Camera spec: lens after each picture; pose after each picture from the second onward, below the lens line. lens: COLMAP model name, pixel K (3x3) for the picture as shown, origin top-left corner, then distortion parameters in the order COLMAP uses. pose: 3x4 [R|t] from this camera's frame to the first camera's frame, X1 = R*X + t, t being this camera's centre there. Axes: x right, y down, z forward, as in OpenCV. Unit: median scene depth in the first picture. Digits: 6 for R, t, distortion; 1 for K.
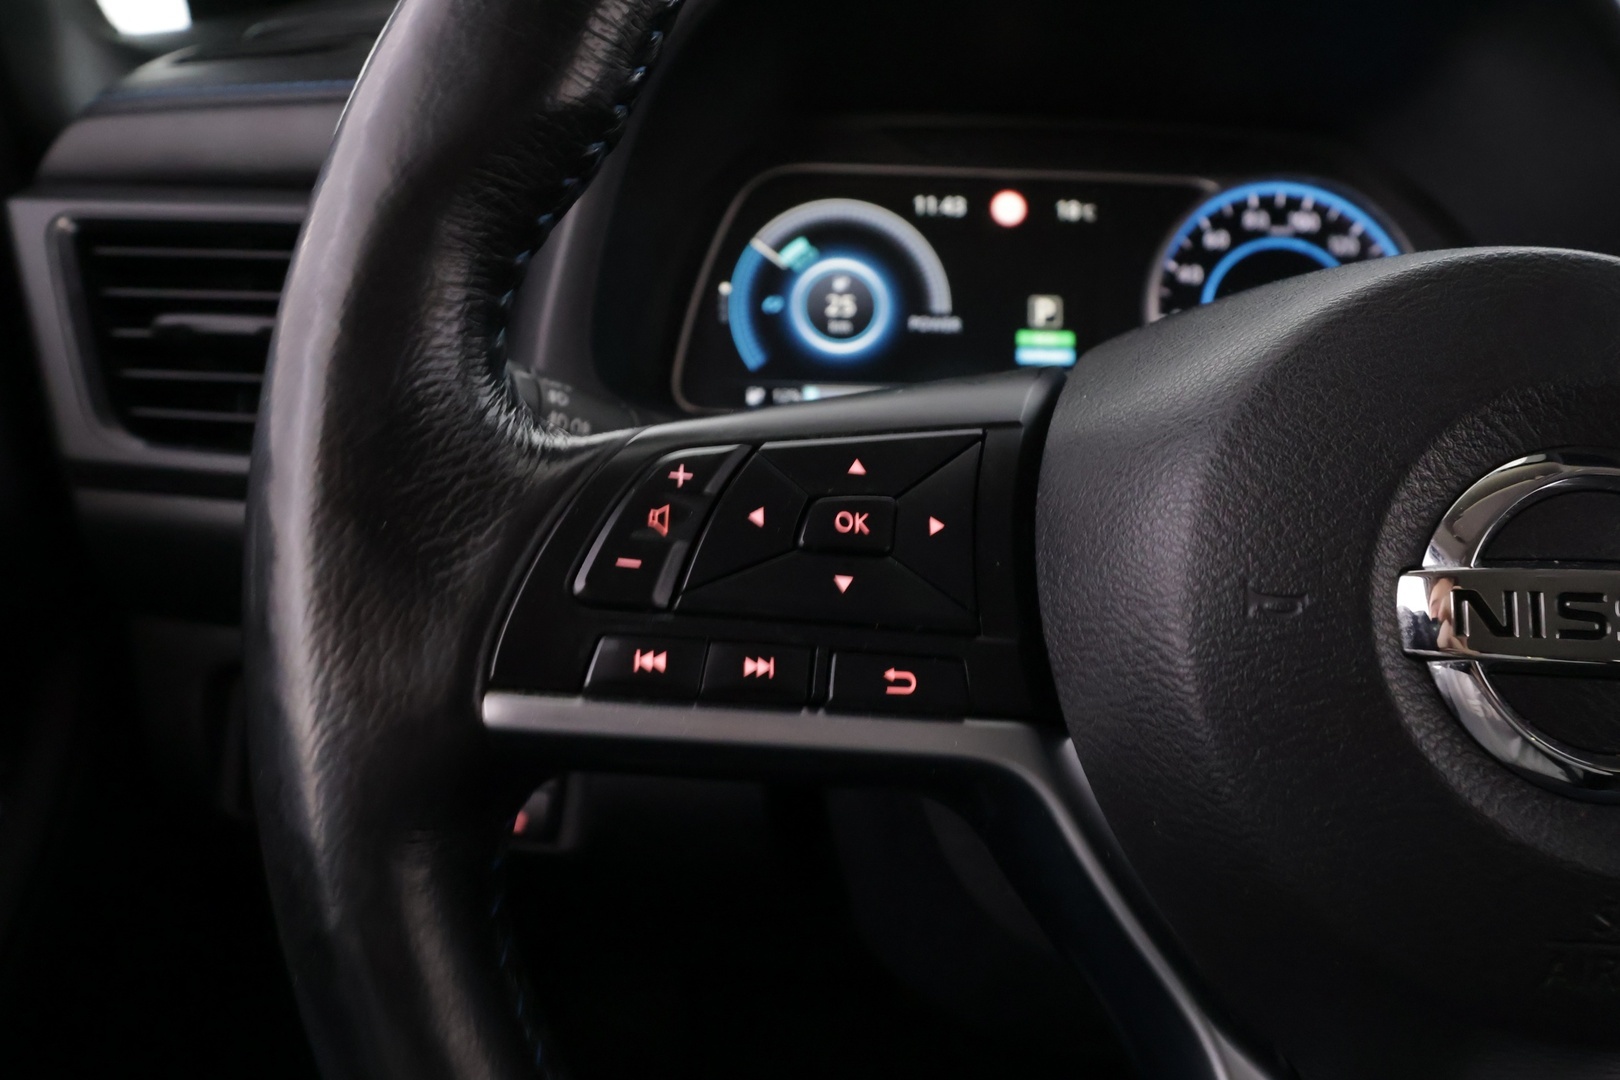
lens RADIAL K [[1131.2, 0, 814.6], [0, 1131.2, 549.1], [0, 0, 1]] dist [0.002104, -0.002412]
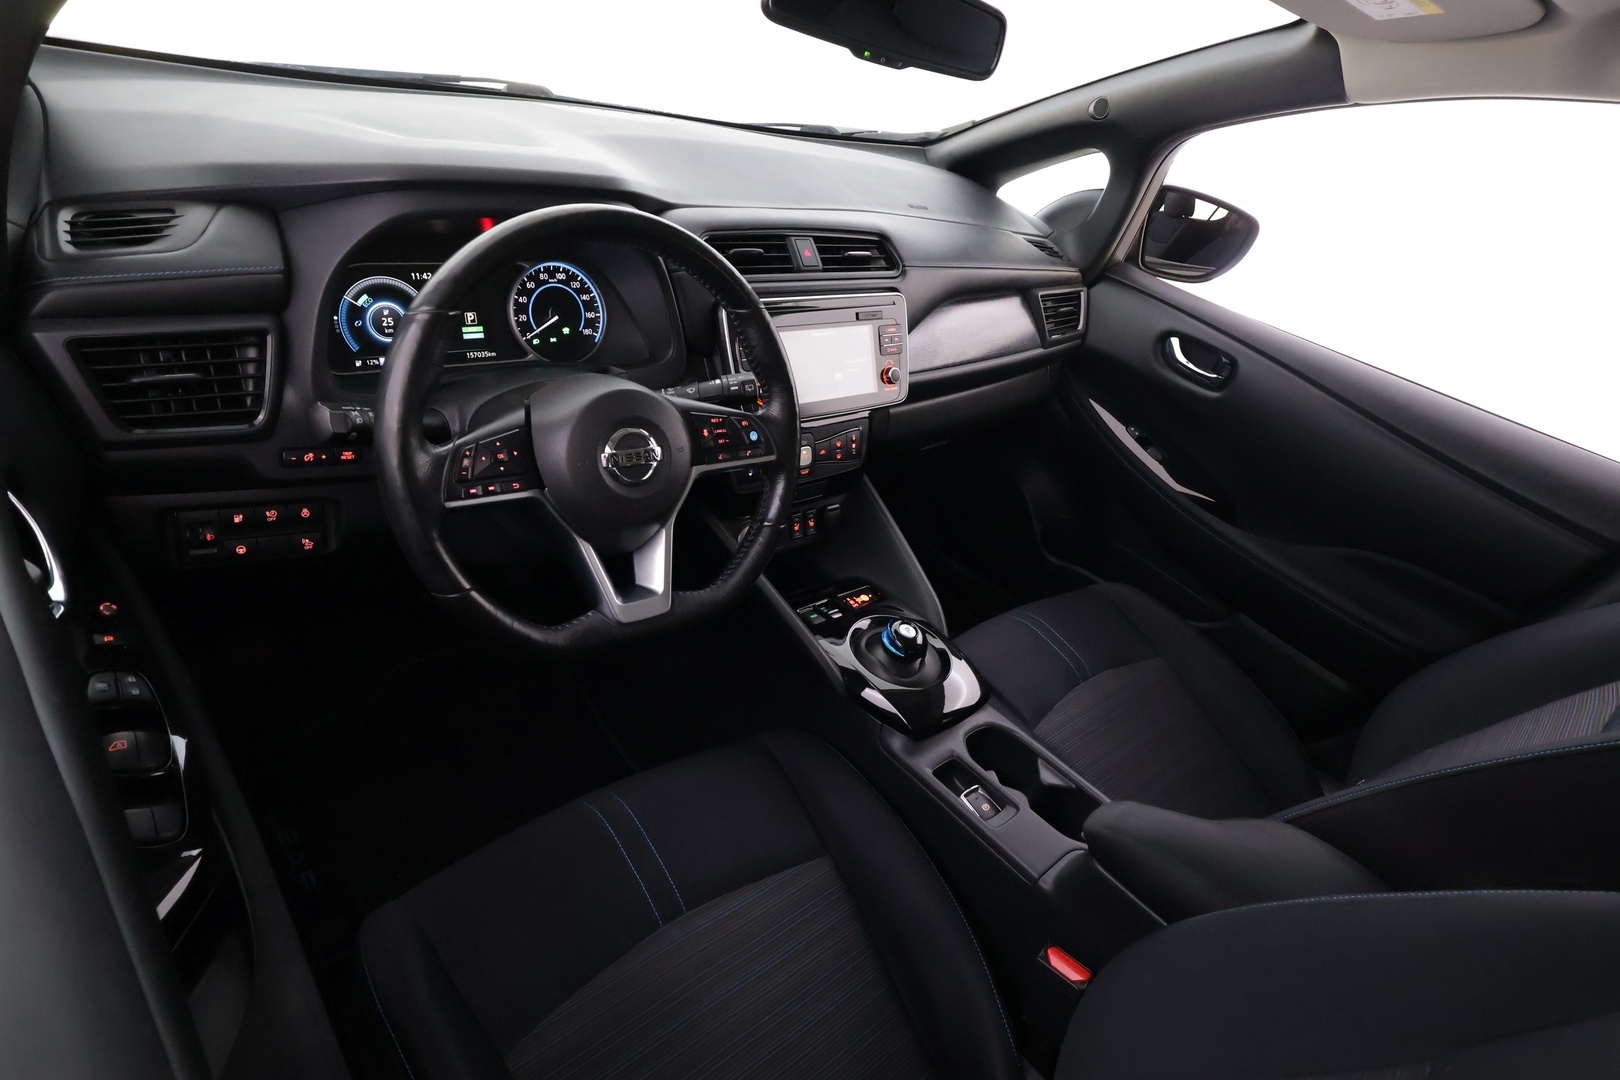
lens RADIAL K [[904.6, 0, 814.5], [0, 904.6, 534.9], [0, 0, 1]] dist [0.003989, 0.001110]
pose [[0.772761, -0.209267, 0.599206, -0.530184], [0.030553, 0.955253, 0.294209, -0.319797], [-0.633961, -0.209046, 0.744576, -1.136893]]
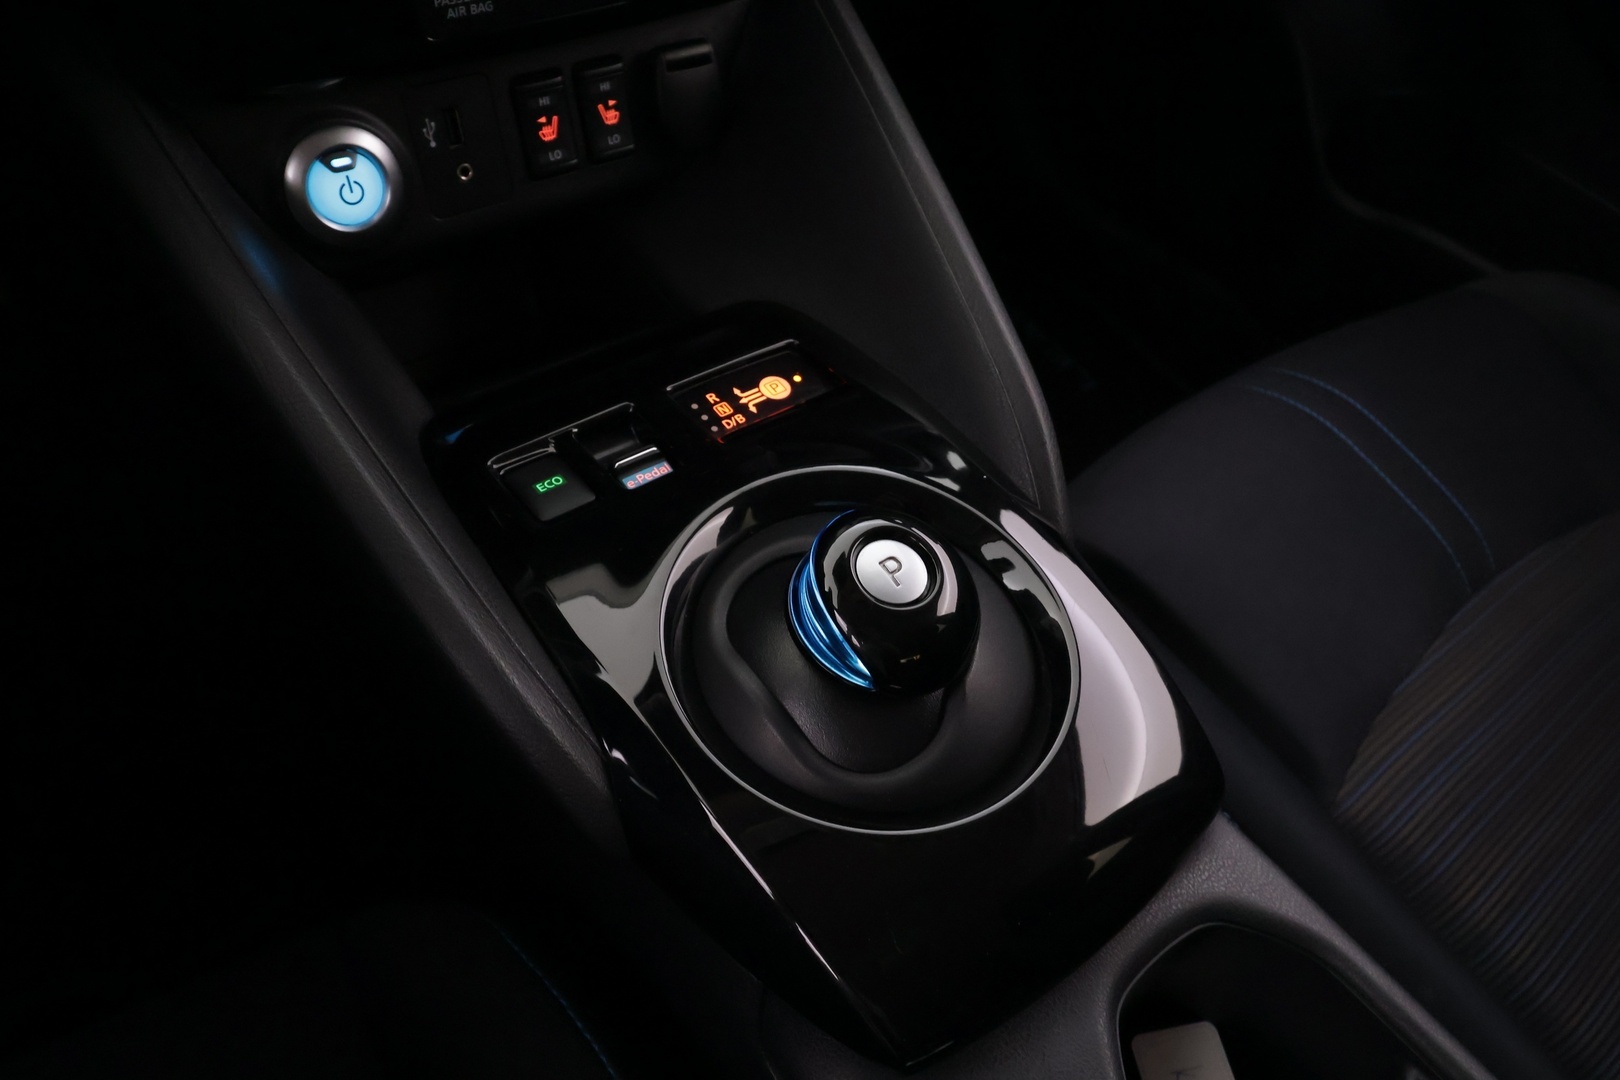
lens RADIAL K [[1131.2, 0, 813.4], [0, 1131.2, 549.5], [0, 0, 1]] dist [0.002104, -0.002412]
pose [[0.809350, -0.390966, 0.438290, 0.659007], [0.081008, 0.813423, 0.576005, 0.199549], [-0.581713, -0.430685, 0.690015, -0.047465]]
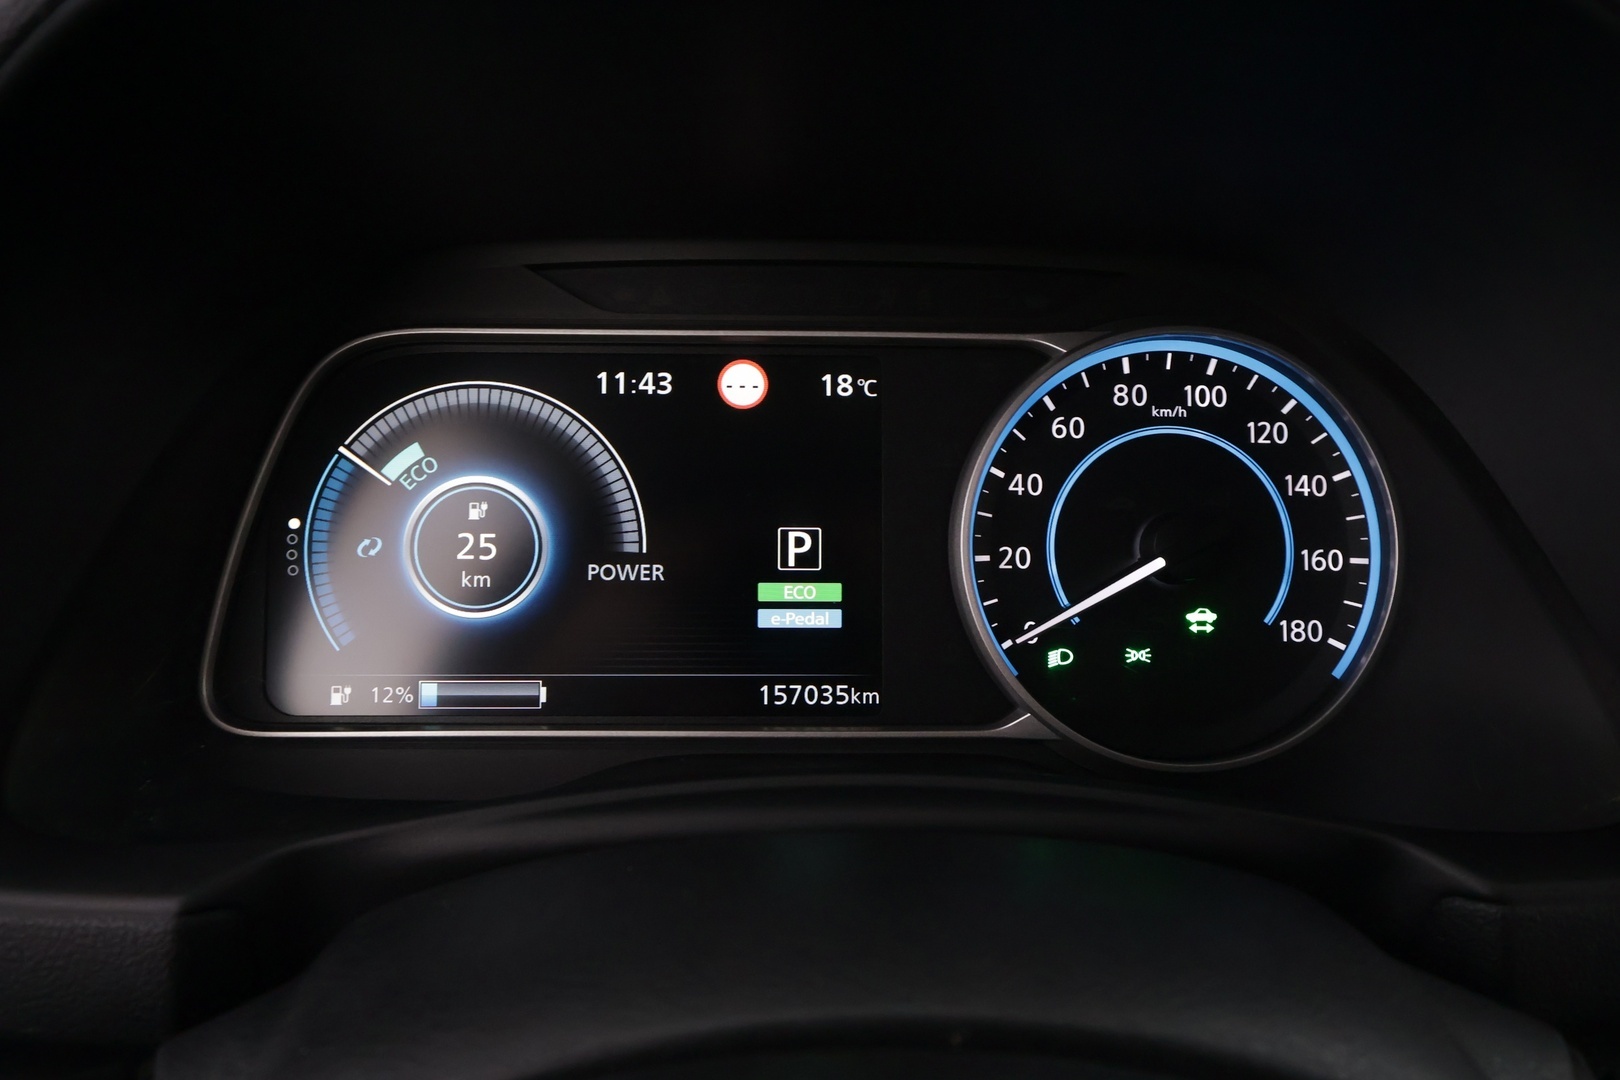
lens RADIAL K [[1131.2, 0, 803.3], [0, 1131.2, 539.8], [0, 0, 1]] dist [0.002104, -0.002412]
pose [[0.999828, -0.014989, -0.010966, 0.212430], [0.015327, 0.999387, 0.031468, -0.233861], [0.010488, -0.031630, 0.999445, 0.358112]]
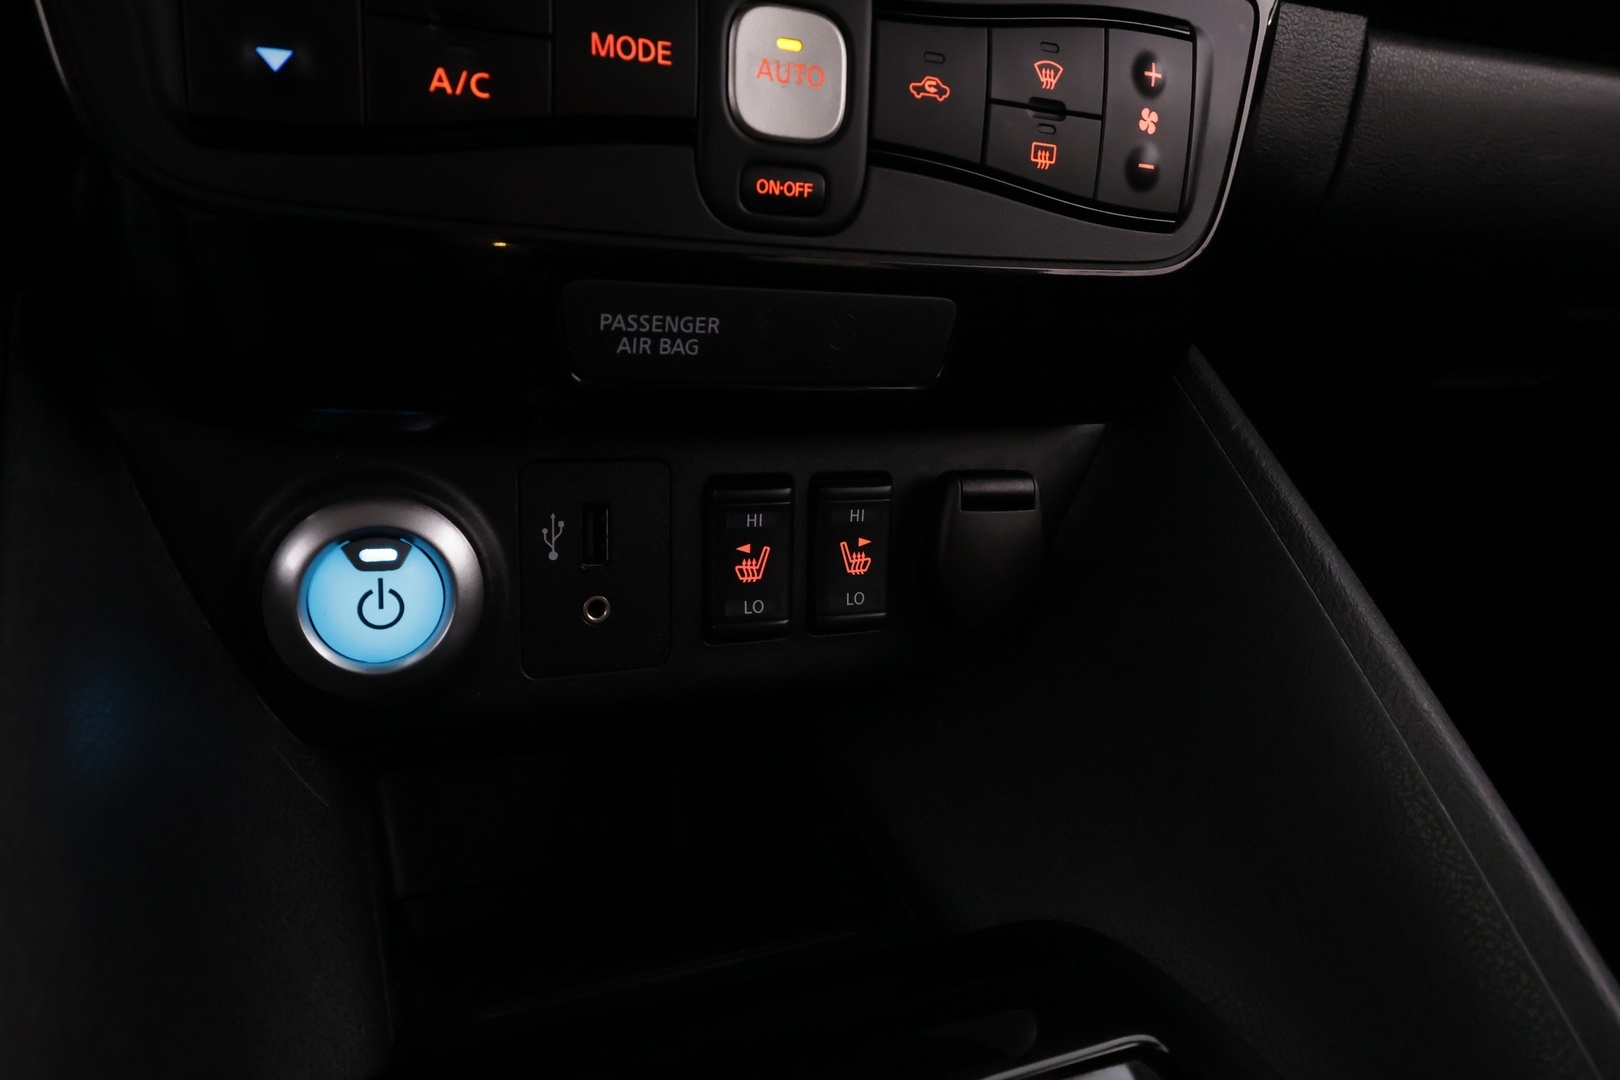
lens RADIAL K [[1131.2, 0, 807.0], [0, 1131.2, 534.7], [0, 0, 1]] dist [0.002104, -0.002412]
pose [[0.923202, -0.049480, 0.381117, 0.843705], [-0.012610, 0.987243, 0.158719, 0.336615], [-0.384109, -0.151336, 0.910801, 0.364765]]
